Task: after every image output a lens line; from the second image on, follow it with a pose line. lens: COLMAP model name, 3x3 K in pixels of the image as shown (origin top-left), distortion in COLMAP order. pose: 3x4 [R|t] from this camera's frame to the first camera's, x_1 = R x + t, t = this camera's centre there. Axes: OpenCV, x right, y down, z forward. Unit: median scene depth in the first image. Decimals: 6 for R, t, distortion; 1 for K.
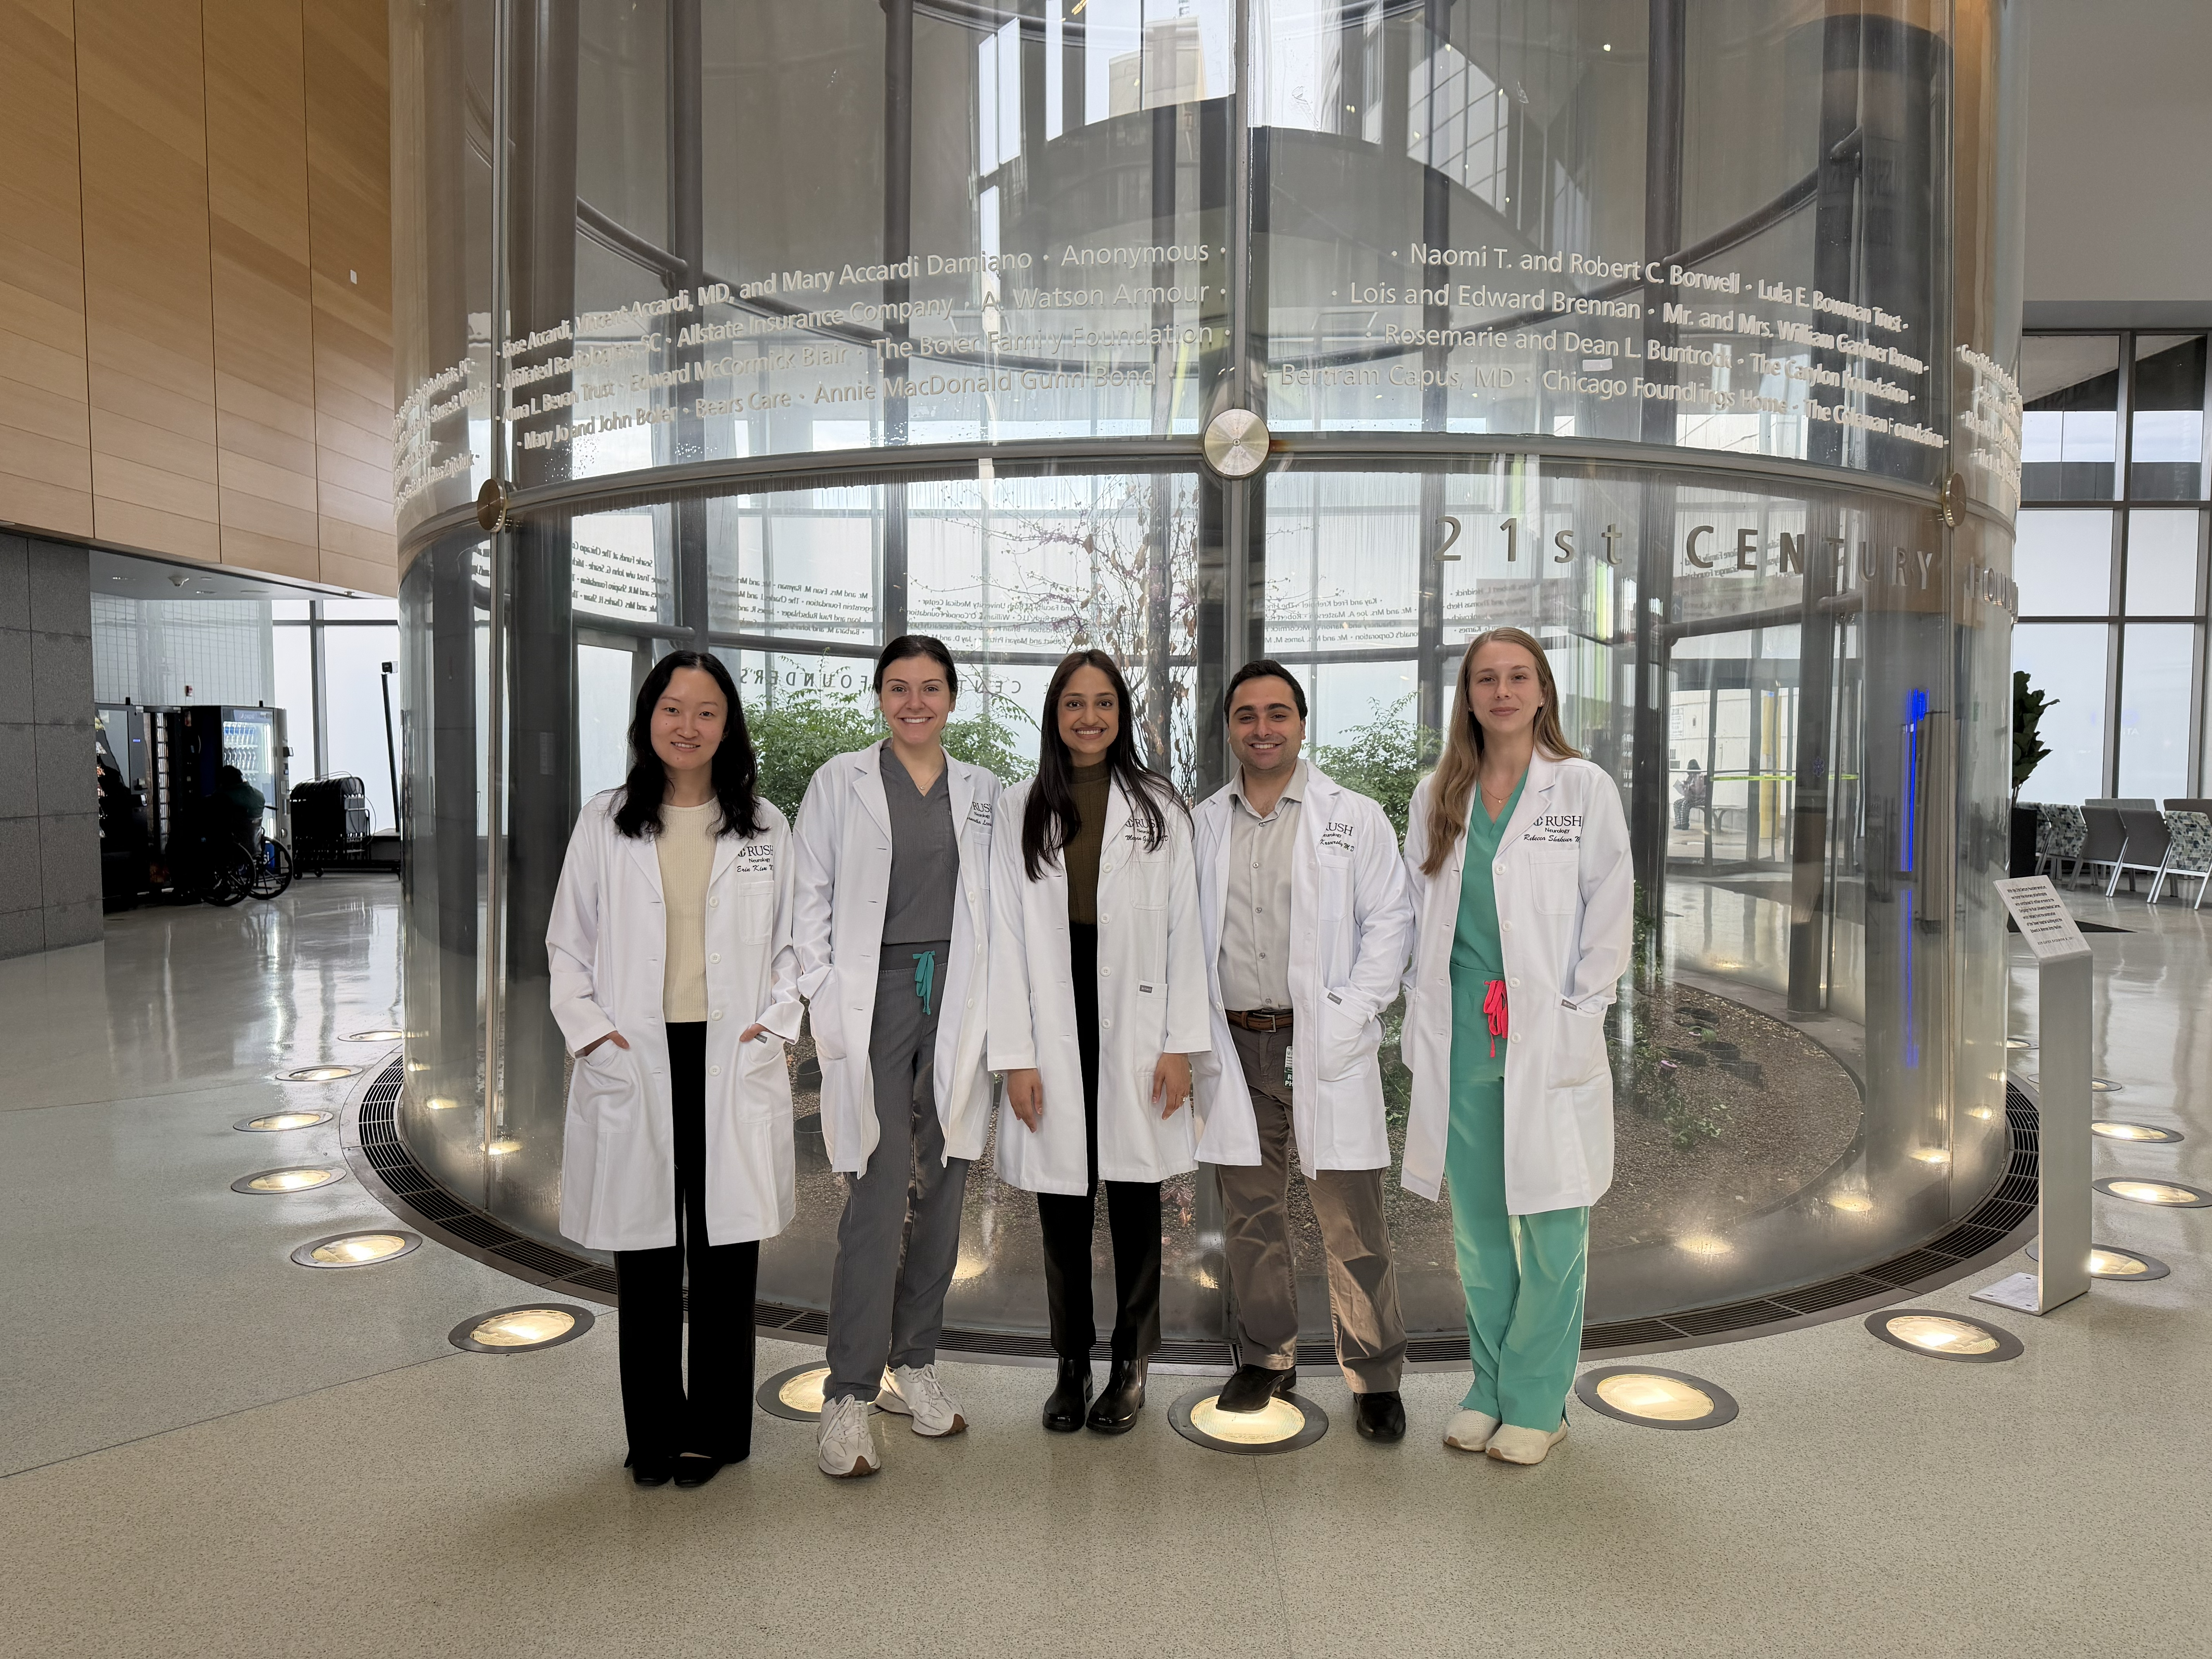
lens RADIAL K [[1539.7, 0, 1106.0], [0, 1539.7, 829.5], [0, 0, 1]] dist [0.009965, -0.020576]
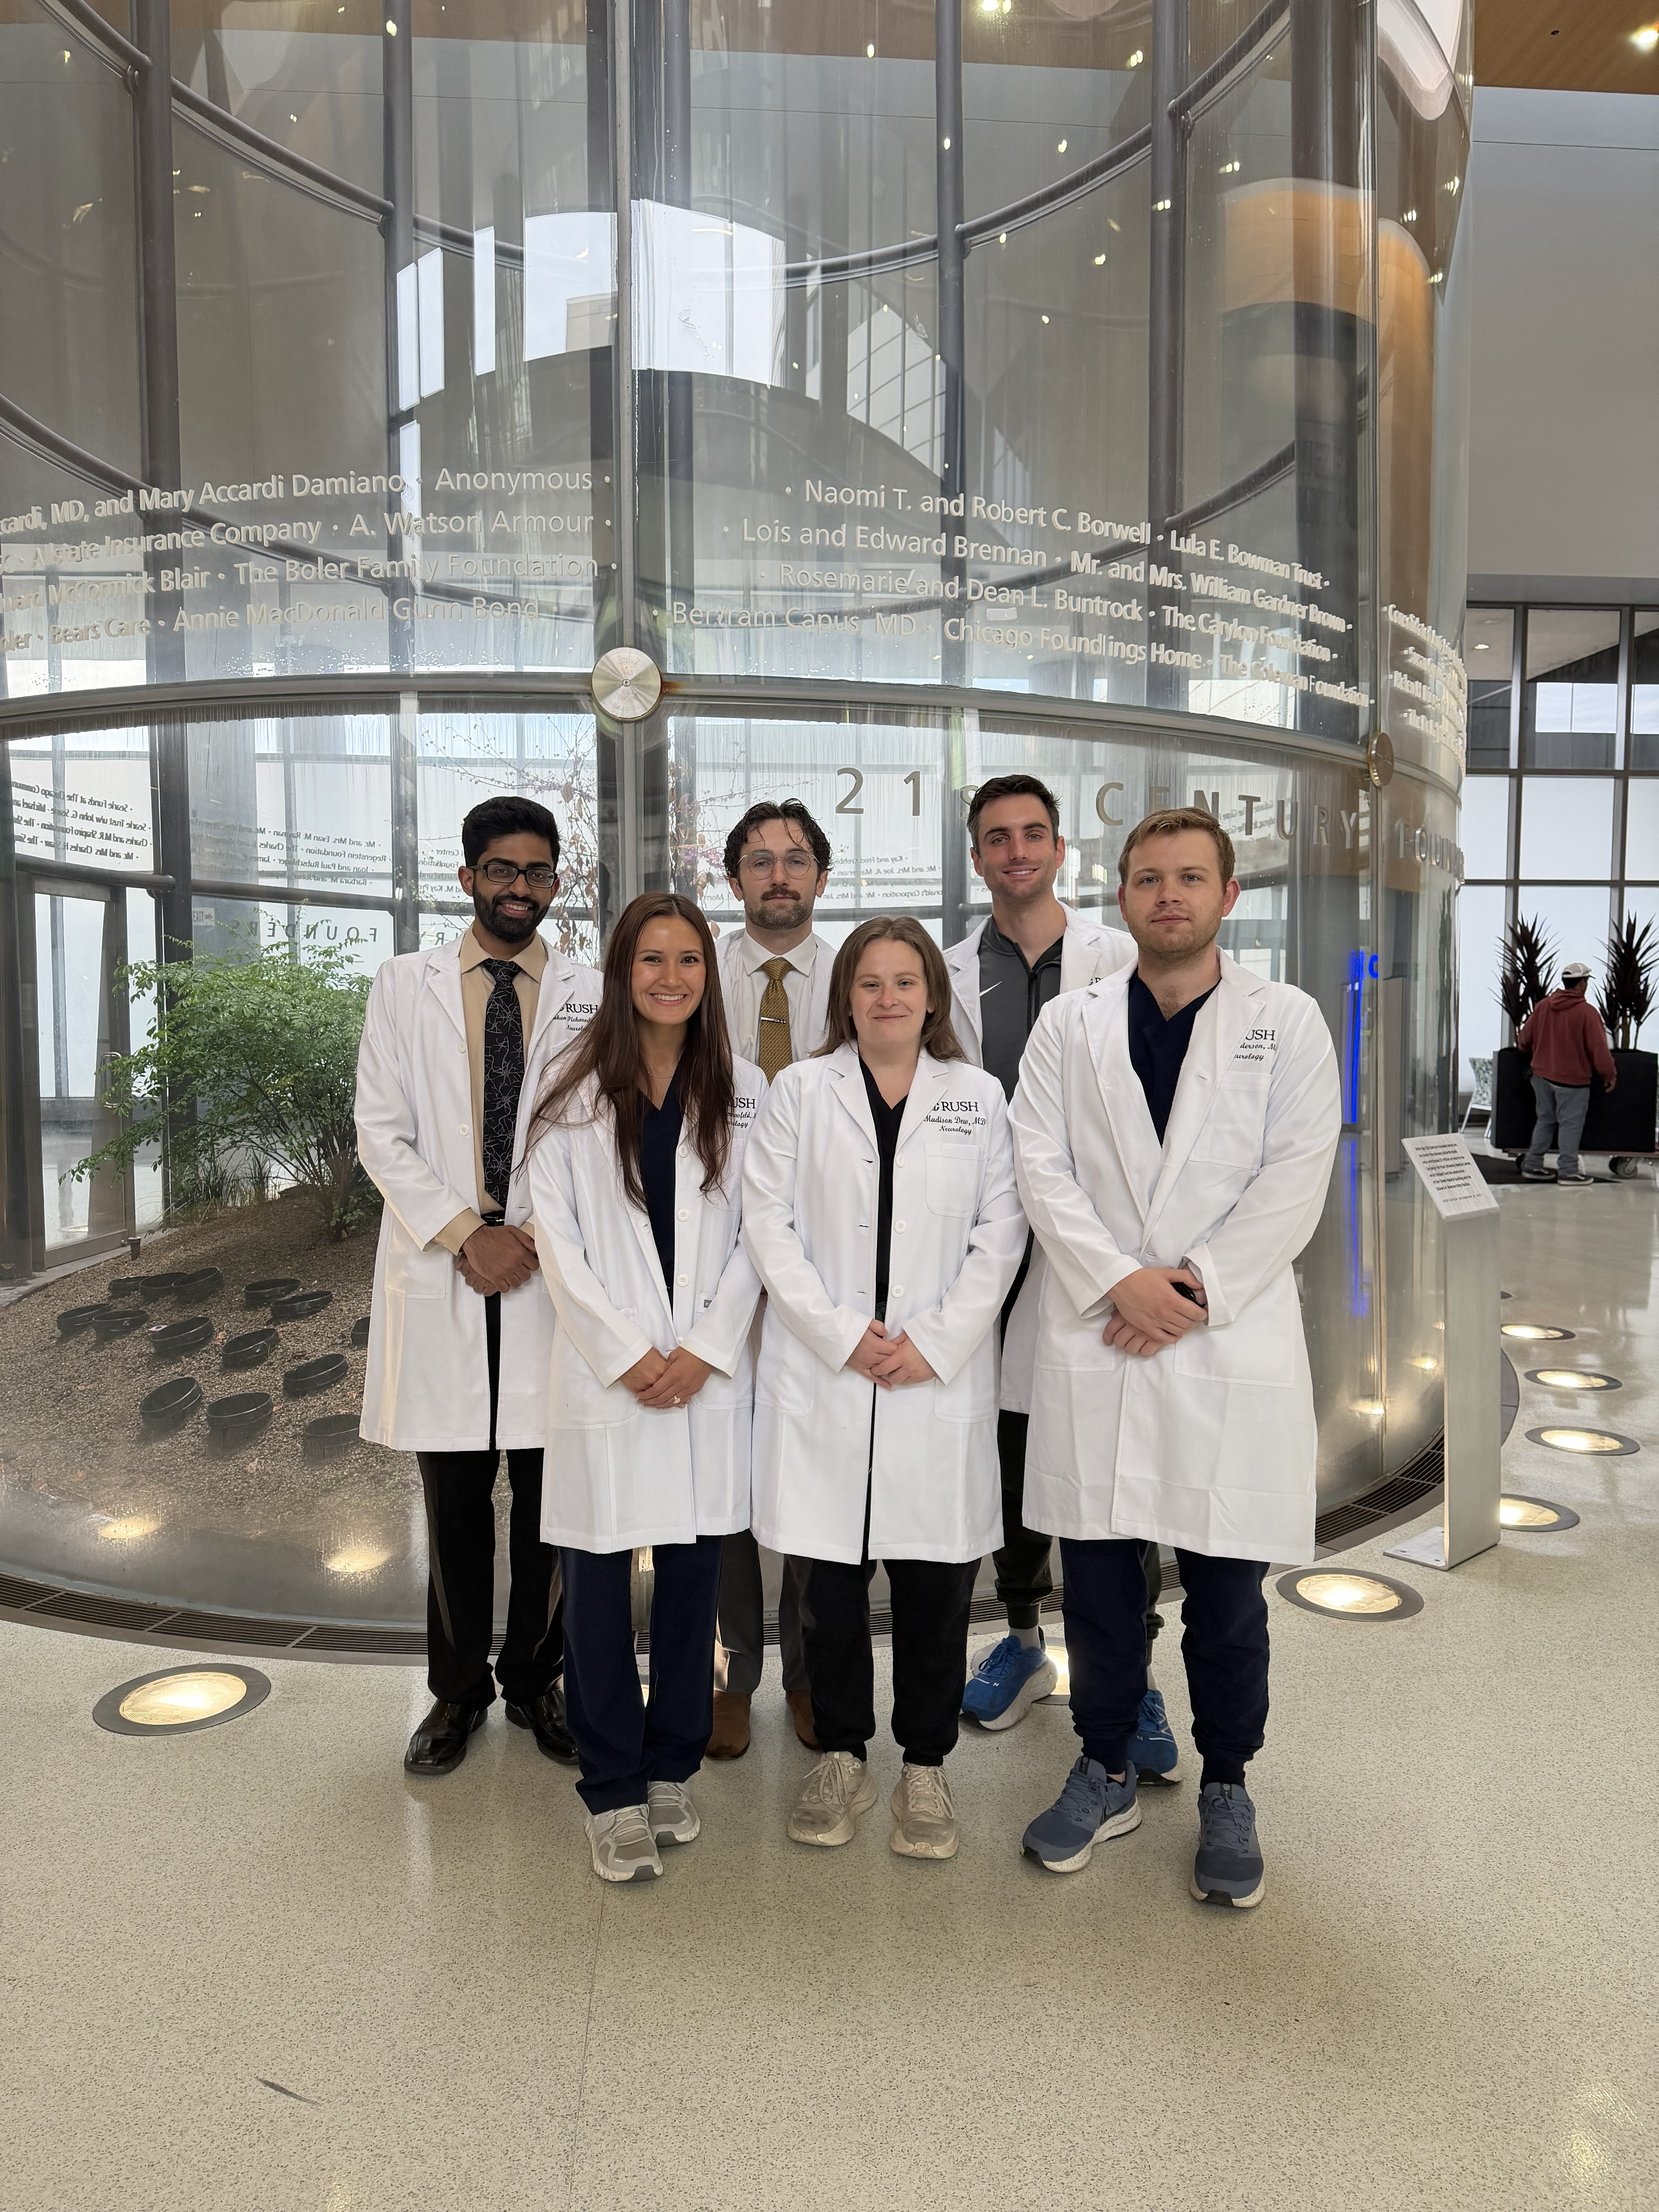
lens RADIAL K [[1526.7, 0, 837.4], [0, 1526.7, 1099.6], [0, 0, 1]] dist [0.064260, -0.117731]
pose [[0.995155, -0.004422, 0.098217, 0.041568], [0.003548, 0.999953, 0.009077, -0.001079], [-0.098252, -0.008684, 0.995124, 0.014494]]
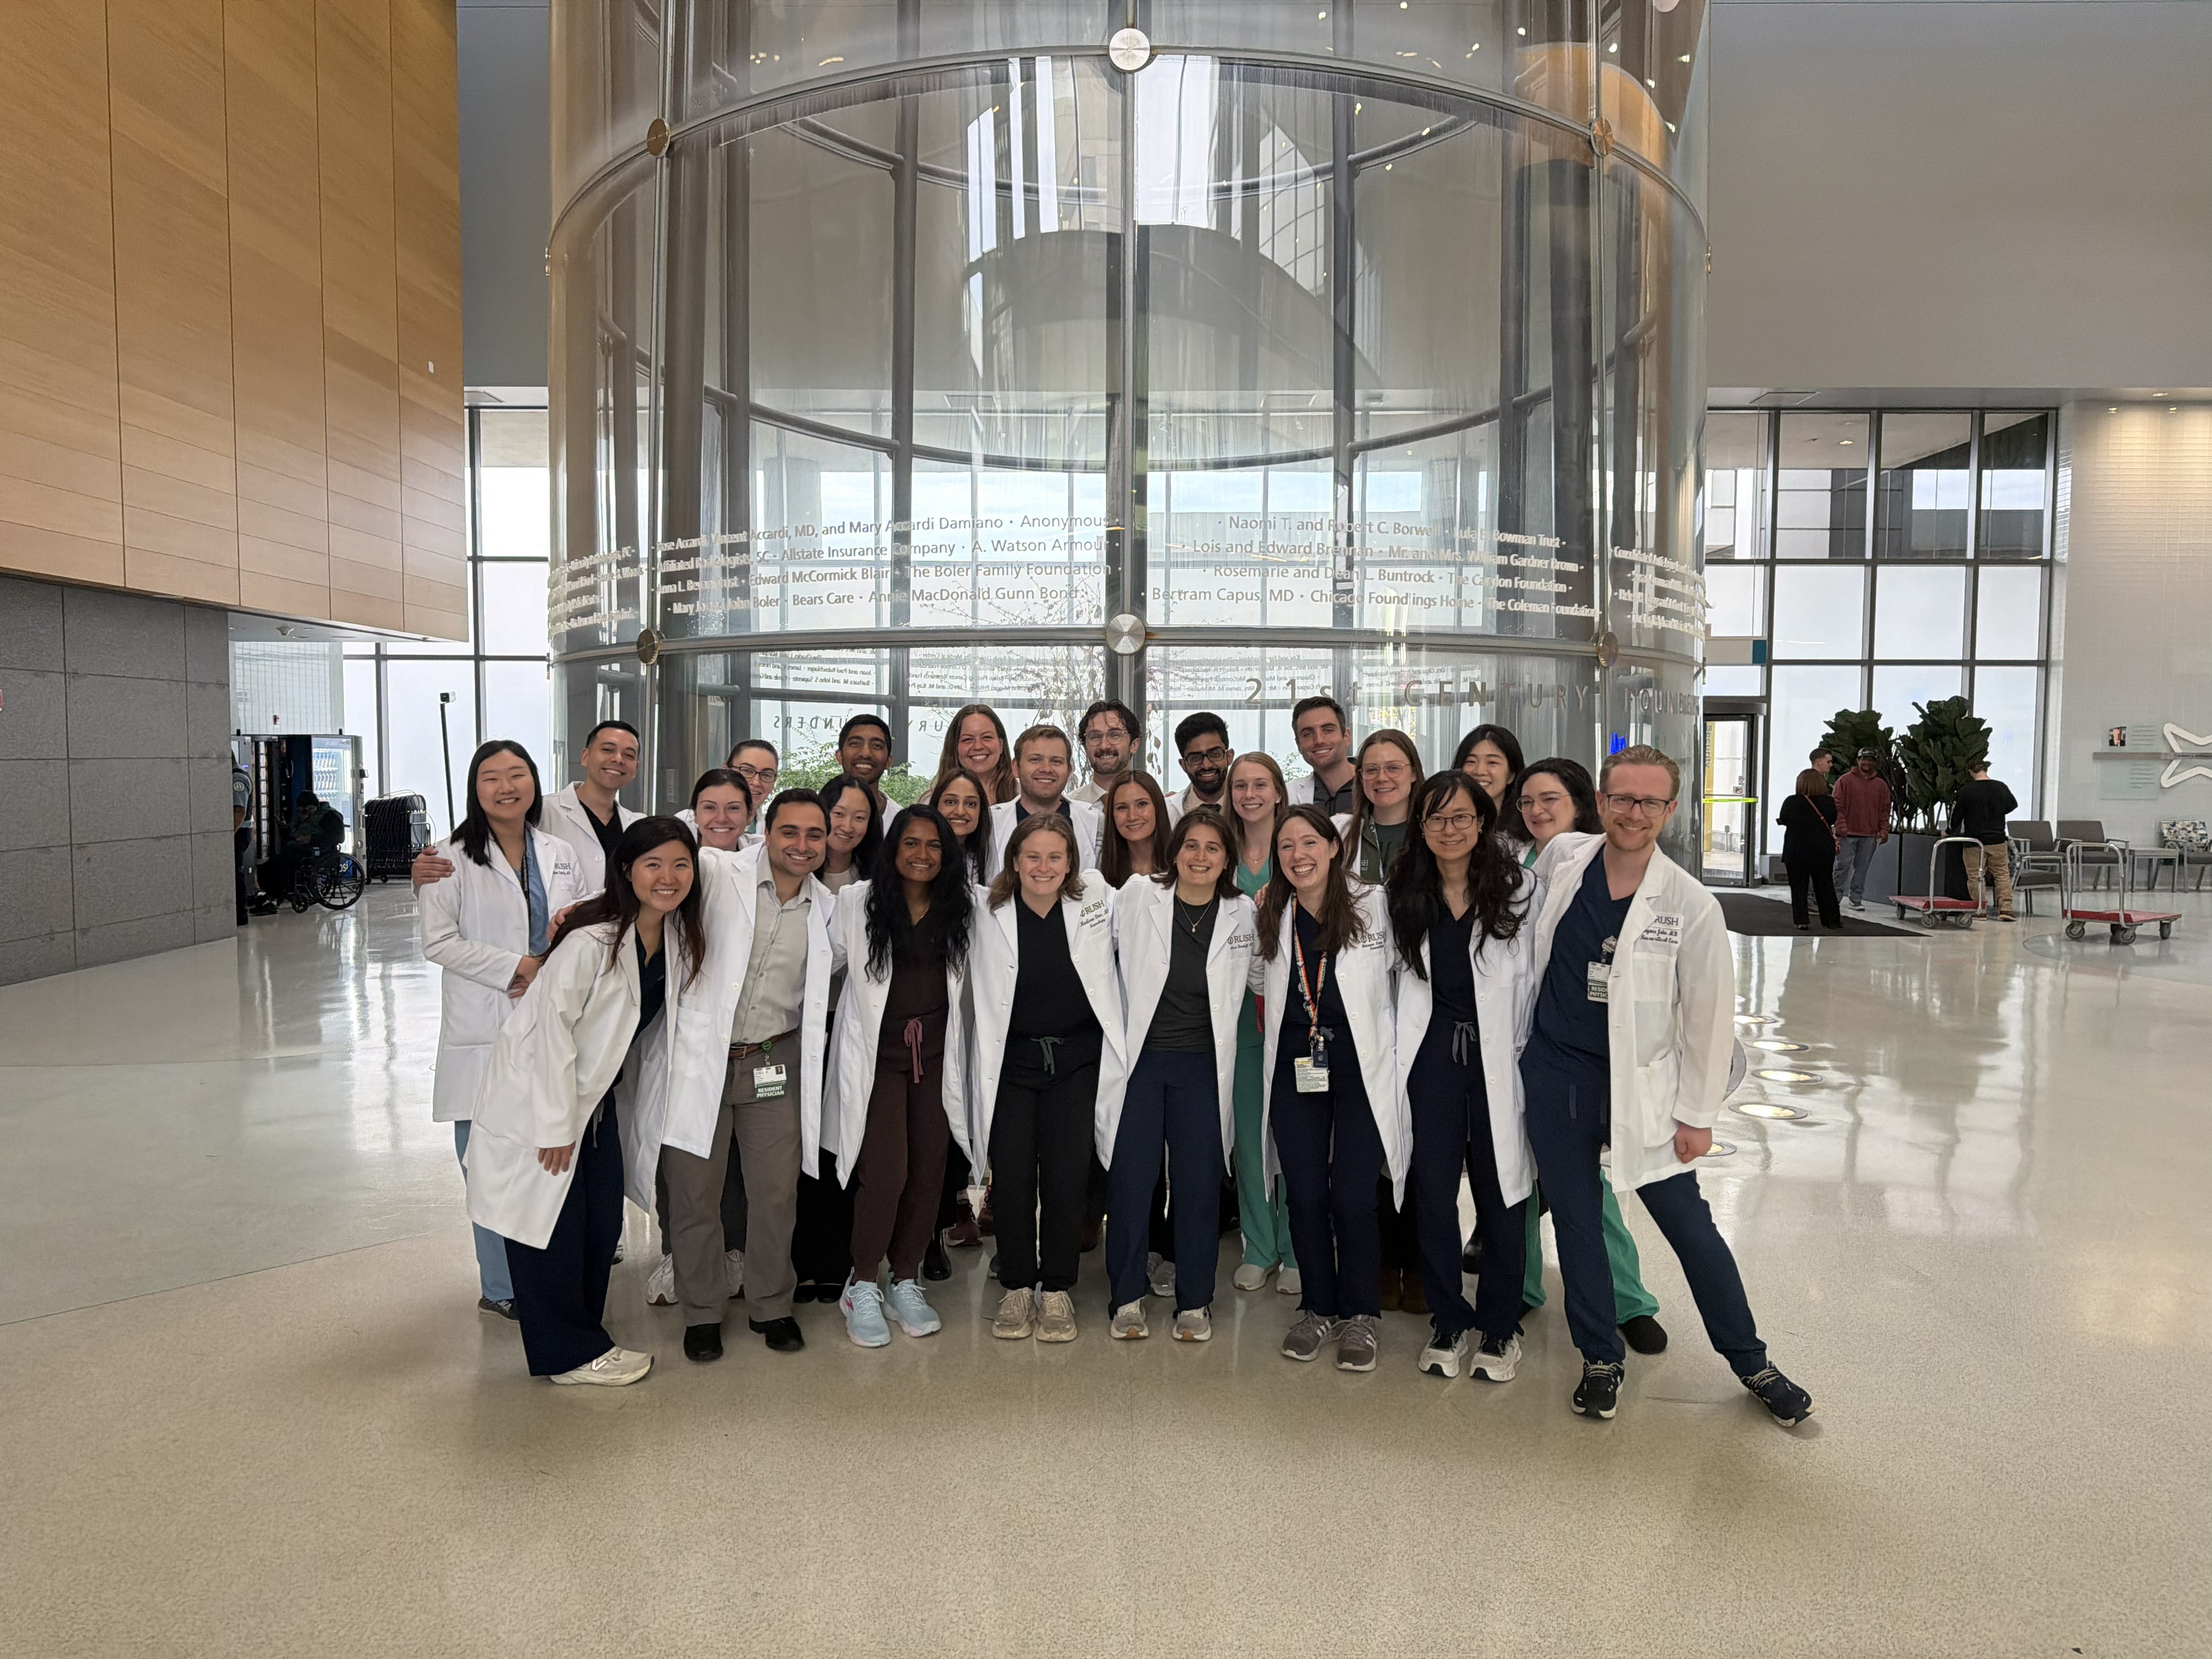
lens RADIAL K [[1539.7, 0, 1106.0], [0, 1539.7, 829.5], [0, 0, 1]] dist [0.009965, -0.020576]
pose [[0.999963, 0.004190, 0.007464, 0.017947], [-0.004174, 0.999989, -0.002129, -0.012943], [-0.007472, 0.002098, 0.999970, -0.223171]]
